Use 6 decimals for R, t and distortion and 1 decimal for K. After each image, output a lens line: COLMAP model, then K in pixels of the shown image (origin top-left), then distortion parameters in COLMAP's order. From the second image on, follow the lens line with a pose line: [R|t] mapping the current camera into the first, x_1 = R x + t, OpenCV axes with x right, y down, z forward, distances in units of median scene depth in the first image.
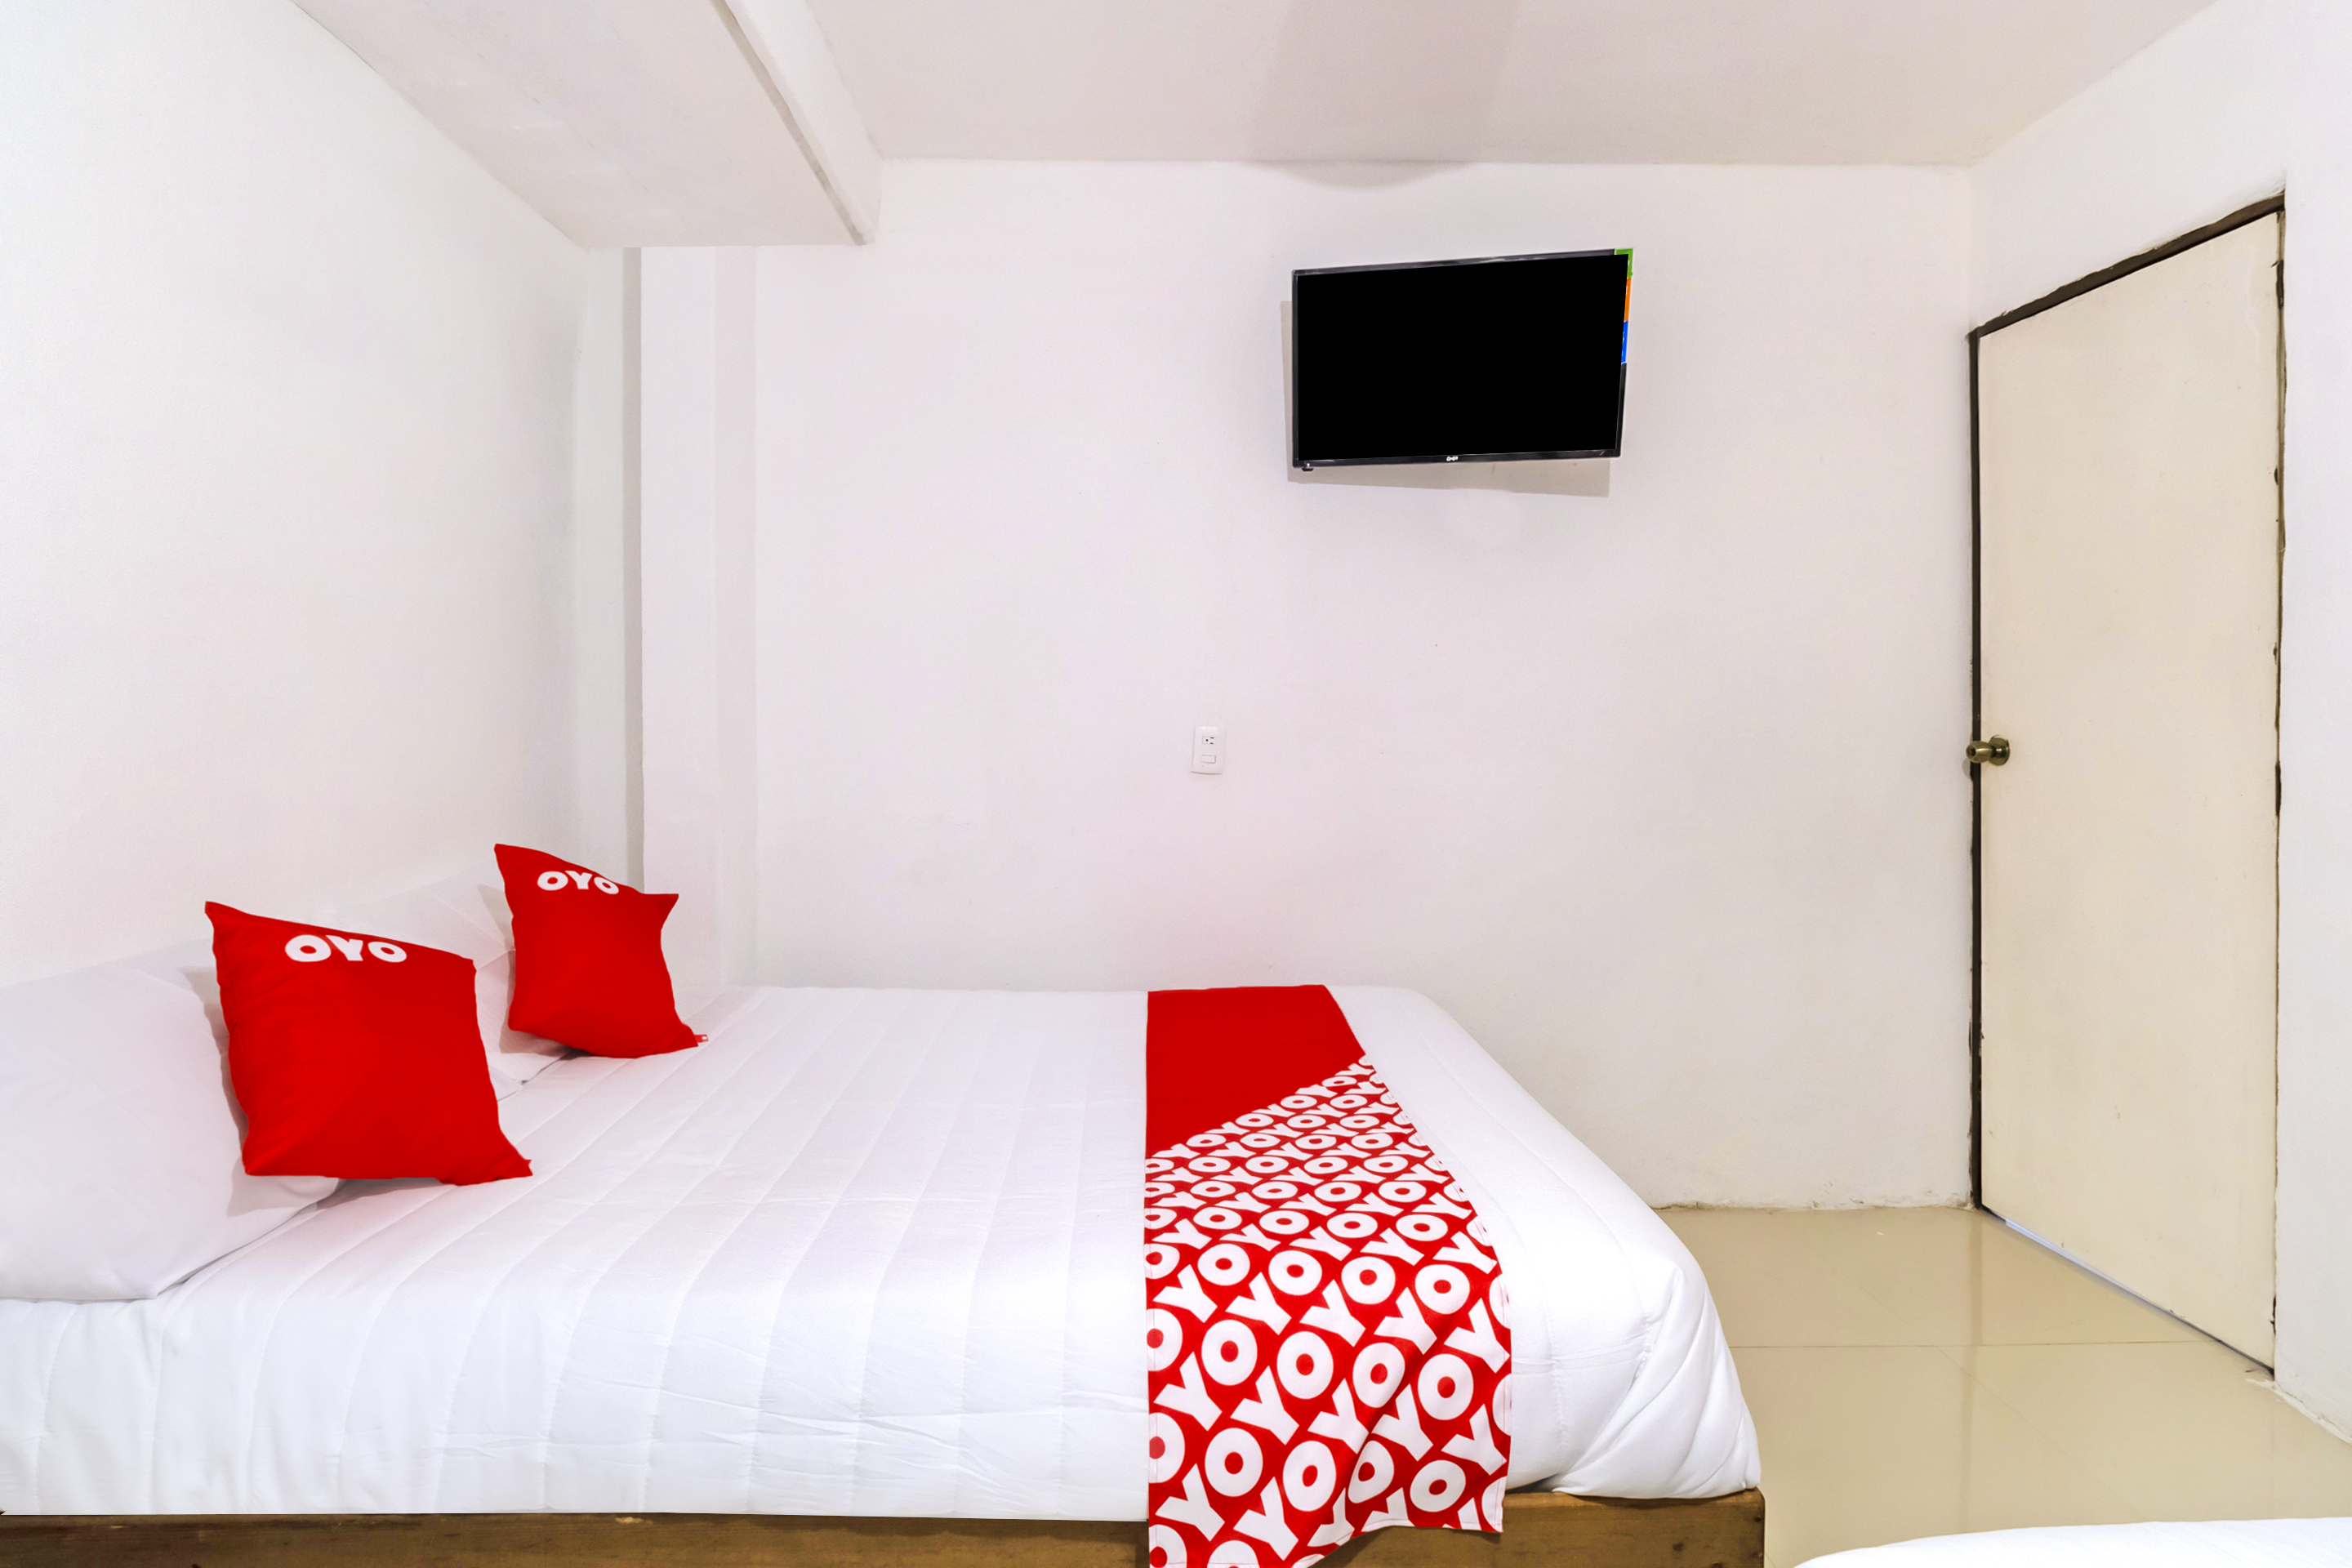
lens RADIAL K [[1151.3, 0, 1176.2], [0, 1151.3, 761.7], [0, 0, 1]] dist [0.005502, -0.001260]
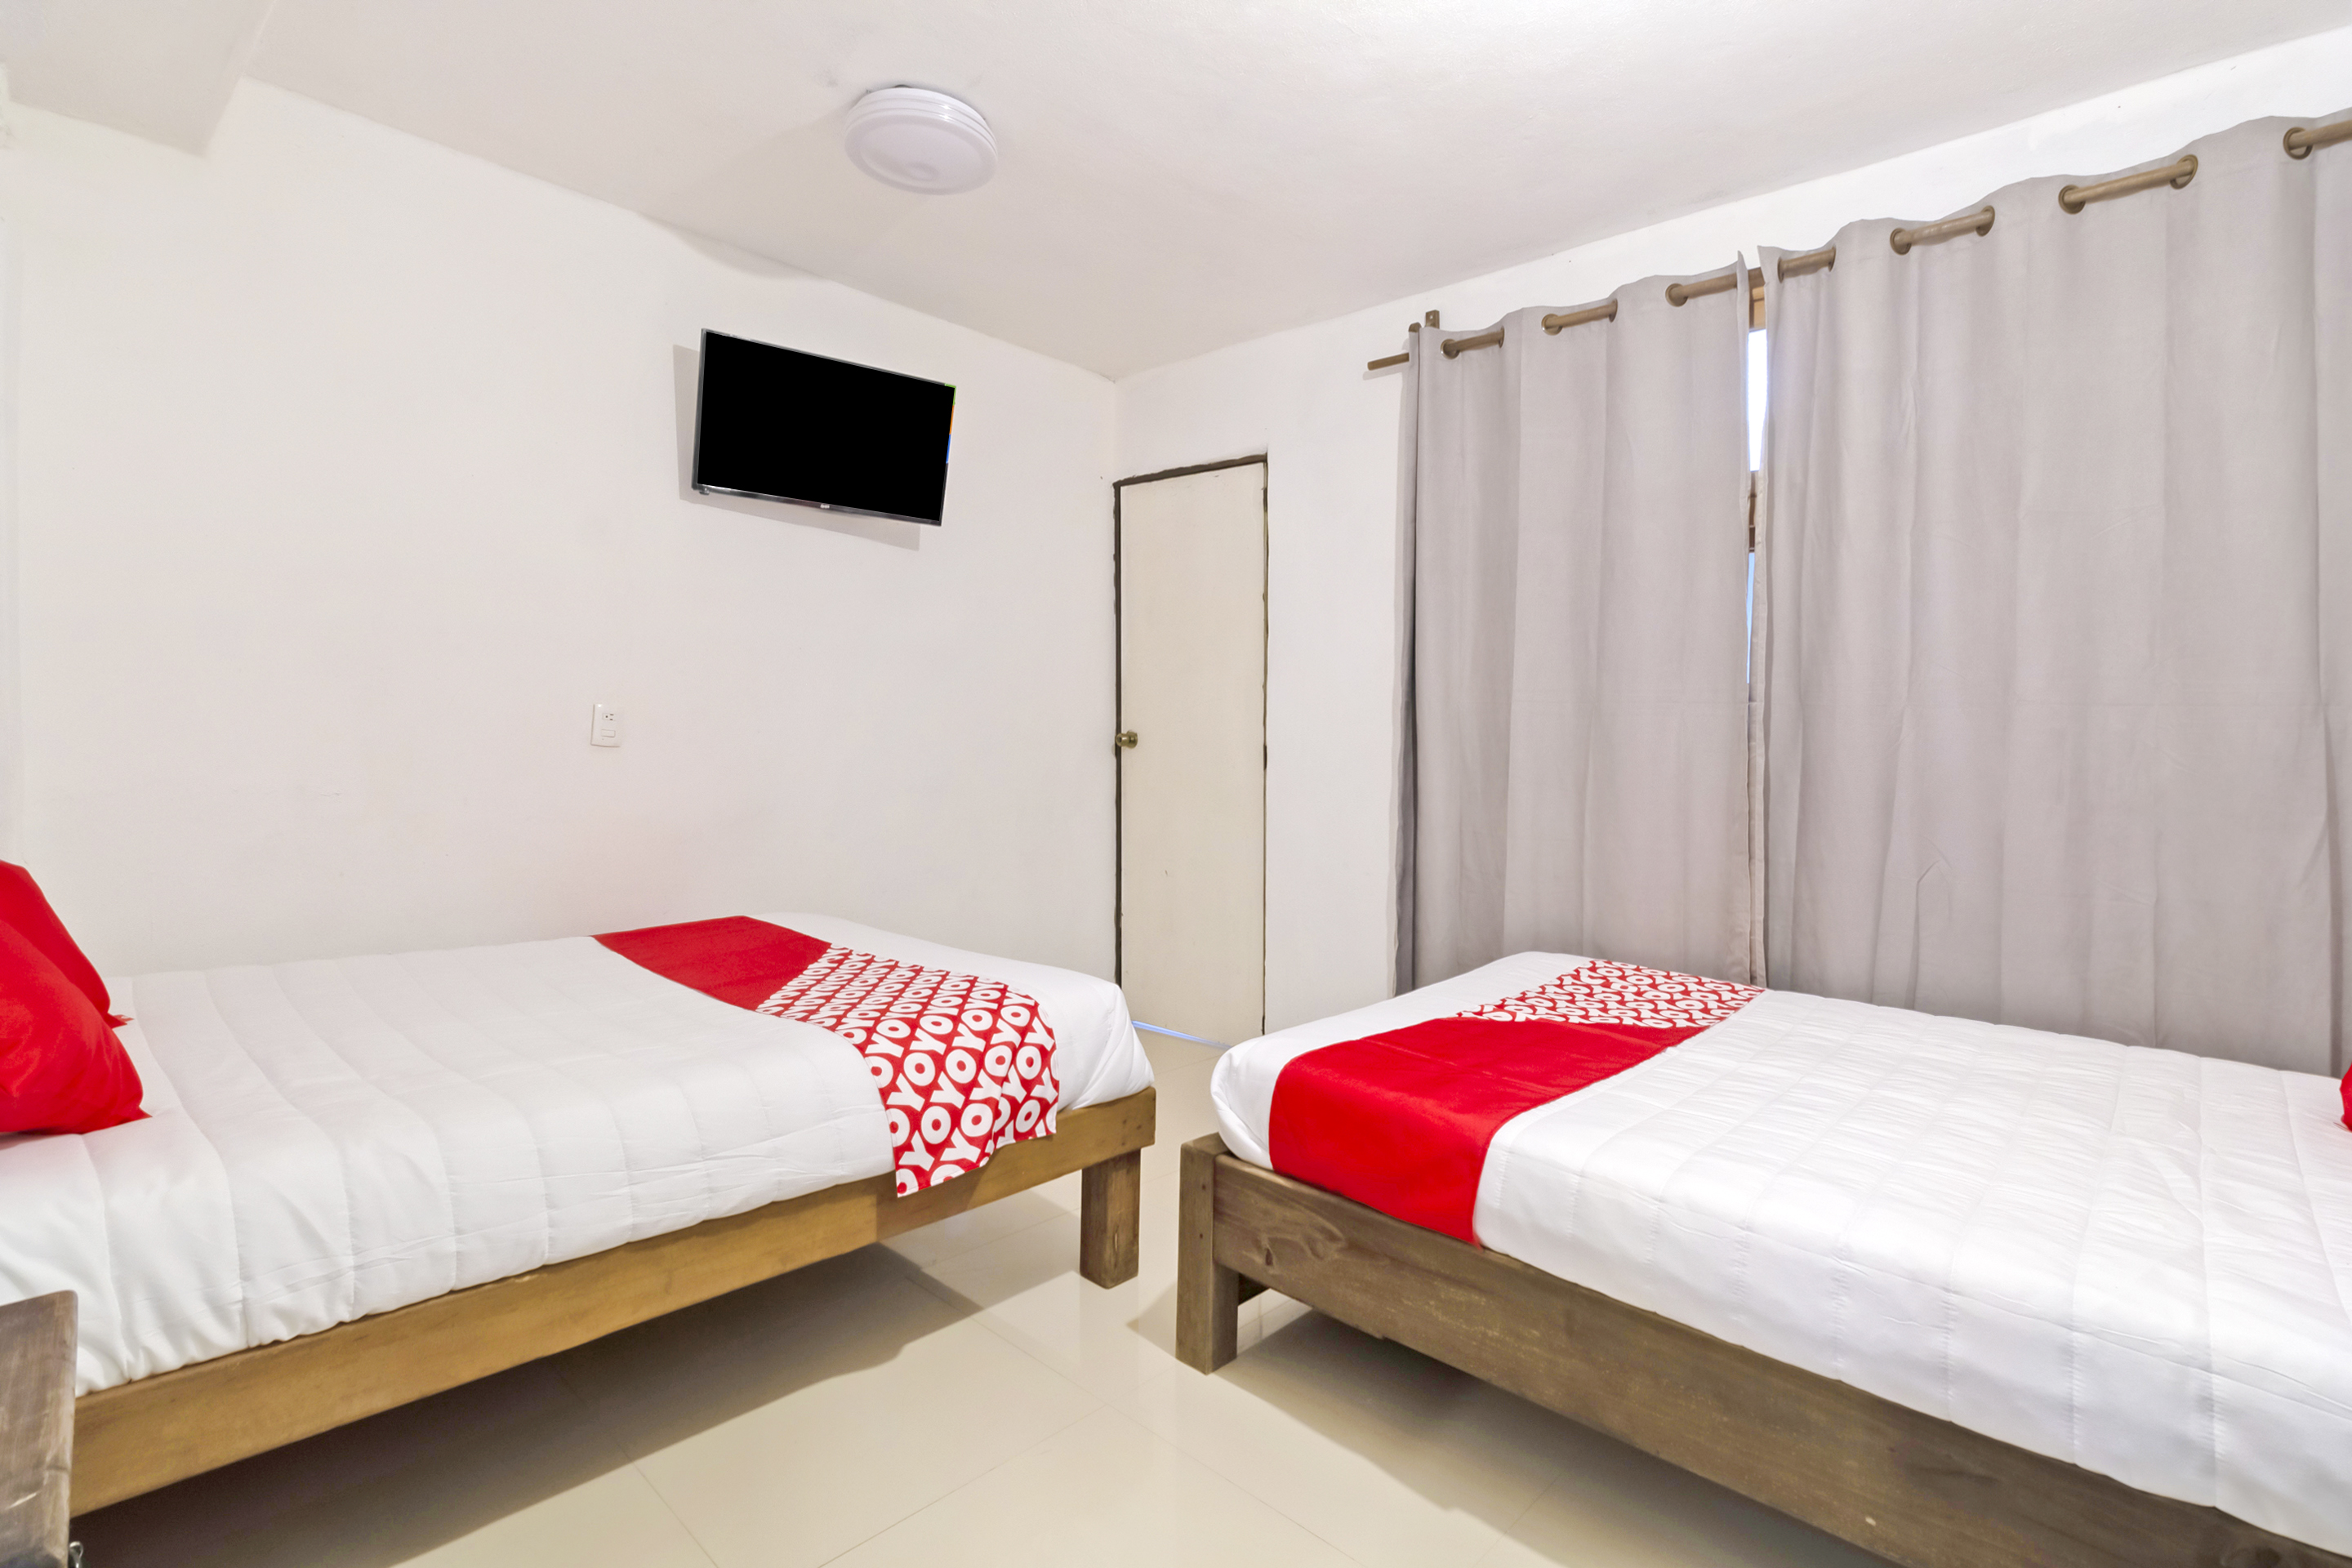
lens RADIAL K [[1168.4, 0, 1176.0], [0, 1168.4, 784.0], [0, 0, 1]] dist [-0.001349, -0.000280]
pose [[0.697214, -0.003879, 0.716853, -0.900329], [0.001828, 0.999992, 0.003633, 0.098504], [-0.716861, -0.001223, 0.697215, -0.432871]]
